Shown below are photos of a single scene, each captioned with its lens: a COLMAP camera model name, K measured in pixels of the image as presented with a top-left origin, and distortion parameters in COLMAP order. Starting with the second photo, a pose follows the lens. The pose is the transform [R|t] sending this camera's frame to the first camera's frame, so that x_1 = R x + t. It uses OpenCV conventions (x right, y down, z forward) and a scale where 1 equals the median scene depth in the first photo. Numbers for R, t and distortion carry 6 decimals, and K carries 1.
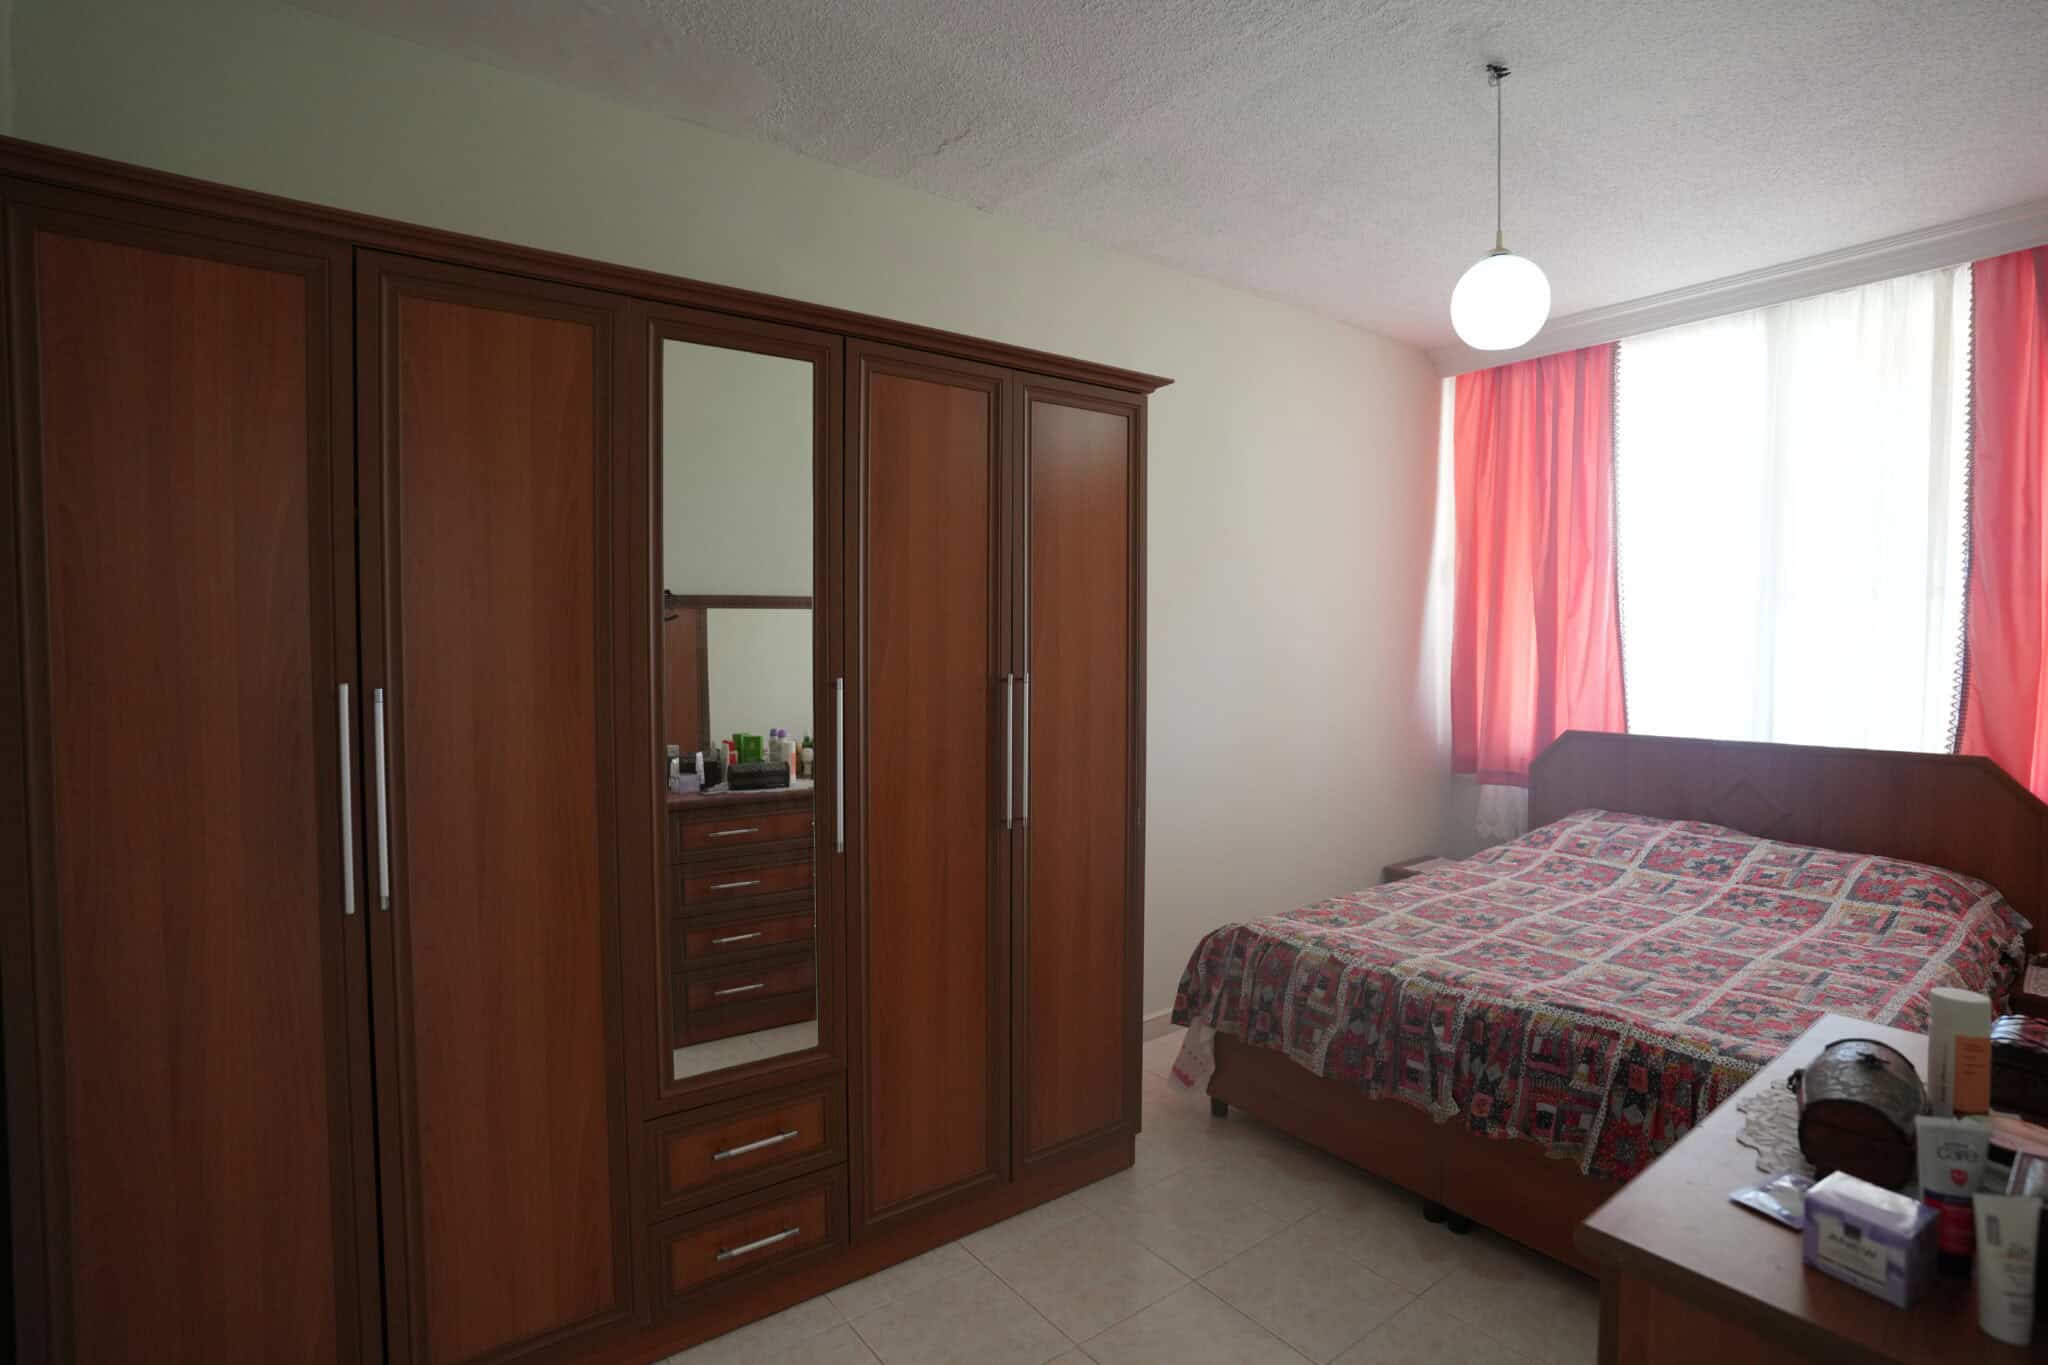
lens RADIAL K [[1005.1, 0, 1023.0], [0, 1005.1, 675.0], [0, 0, 1]] dist [-0.089995, 0.043411]
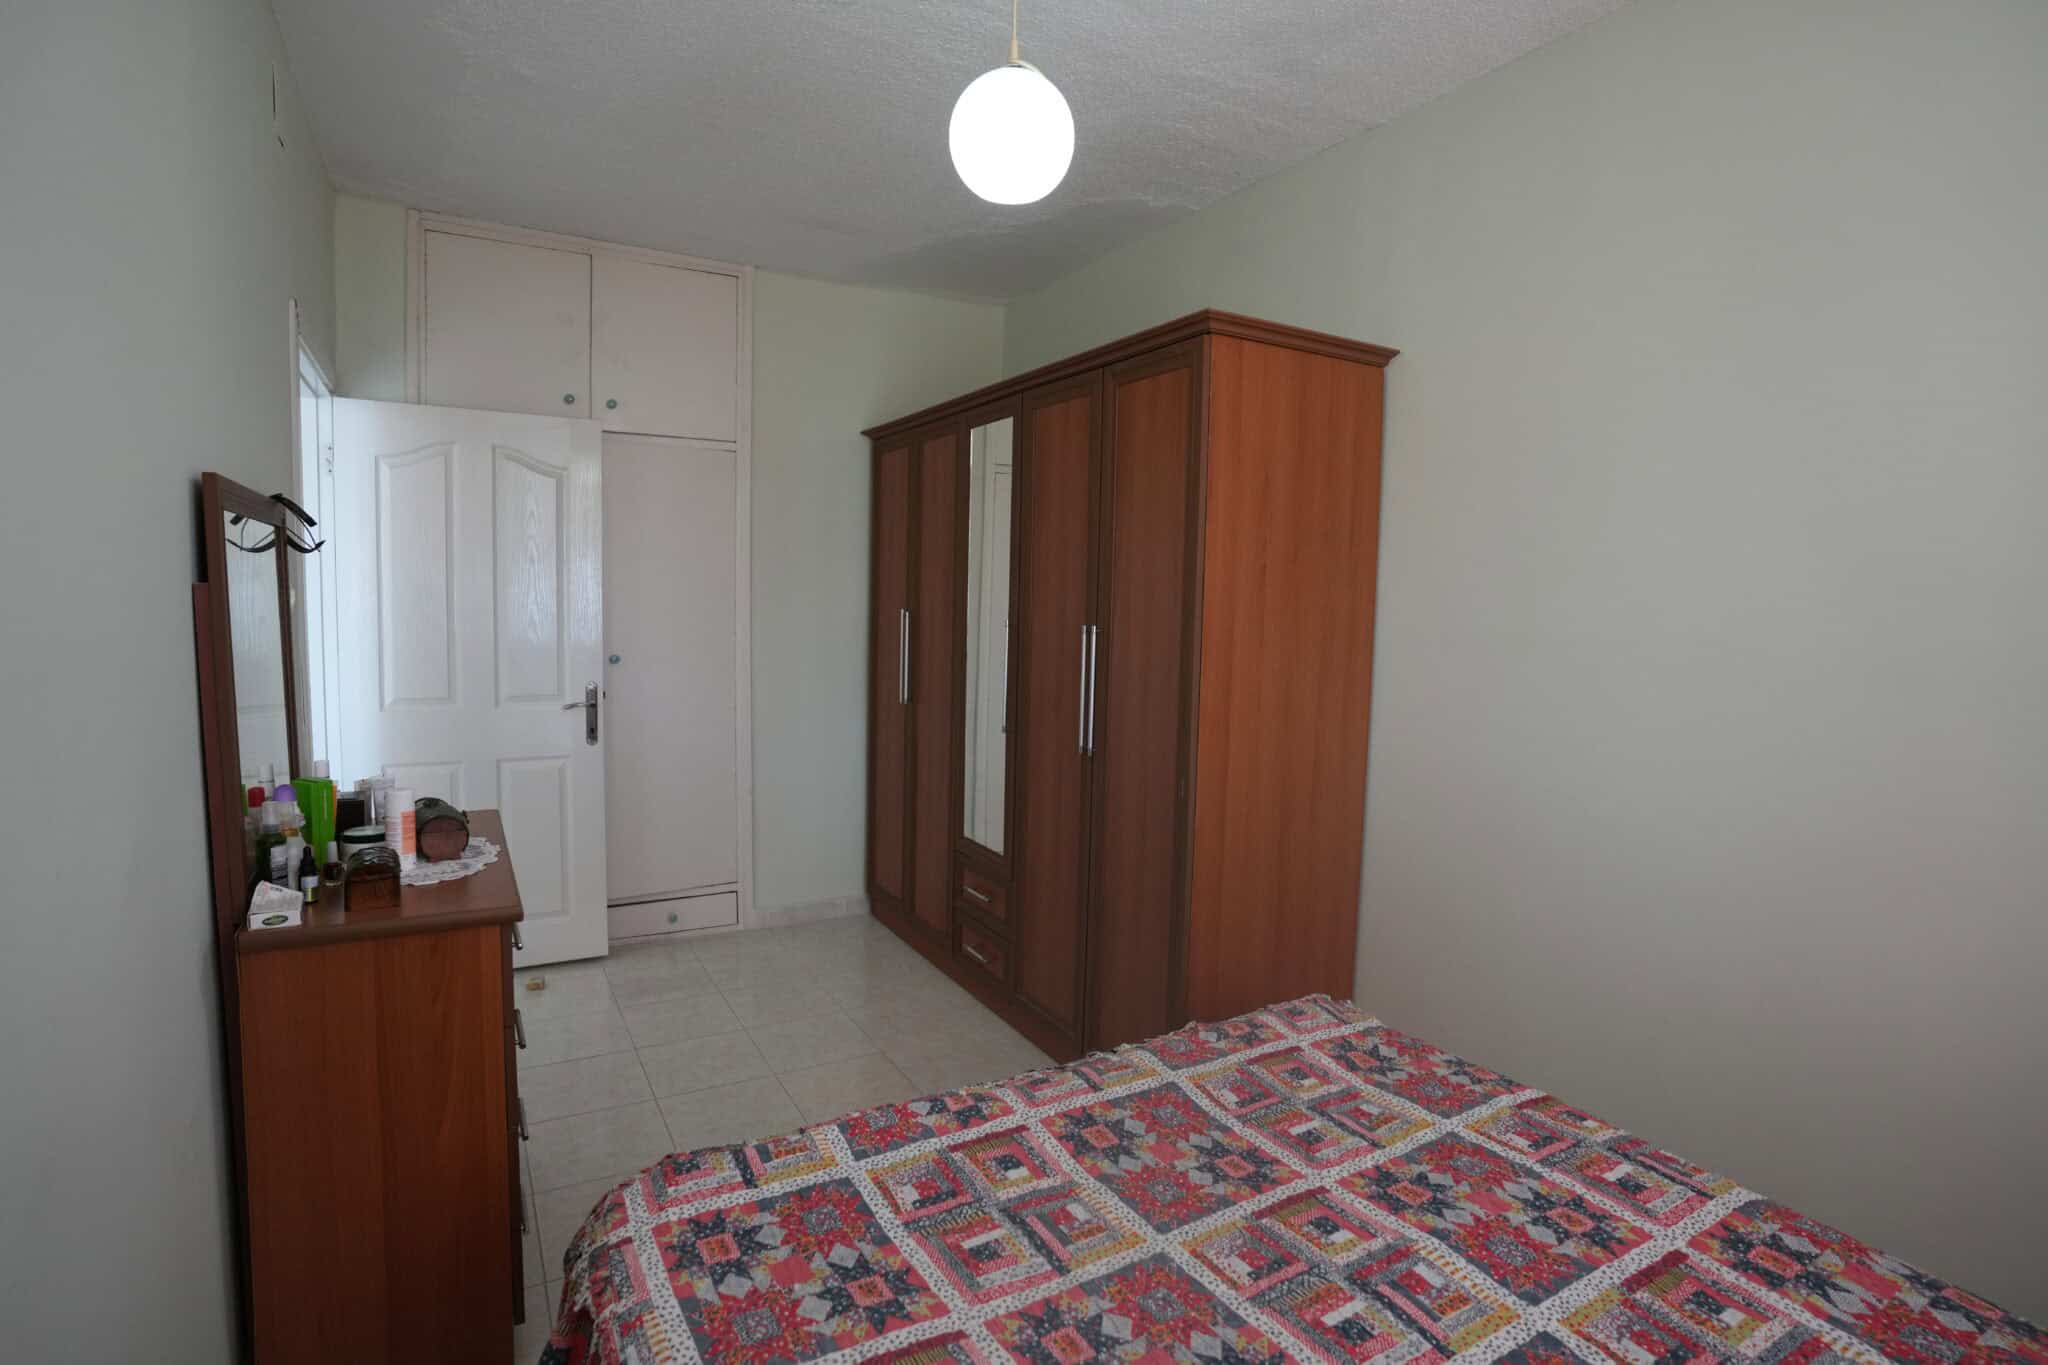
lens RADIAL K [[1005.1, 0, 1023.0], [0, 1005.1, 675.0], [0, 0, 1]] dist [-0.089995, 0.043411]
pose [[-0.121667, 0.080367, -0.989312, 1.058637], [-0.062257, 0.994136, 0.088415, -0.039187], [0.990617, 0.072349, -0.115950, 0.949351]]
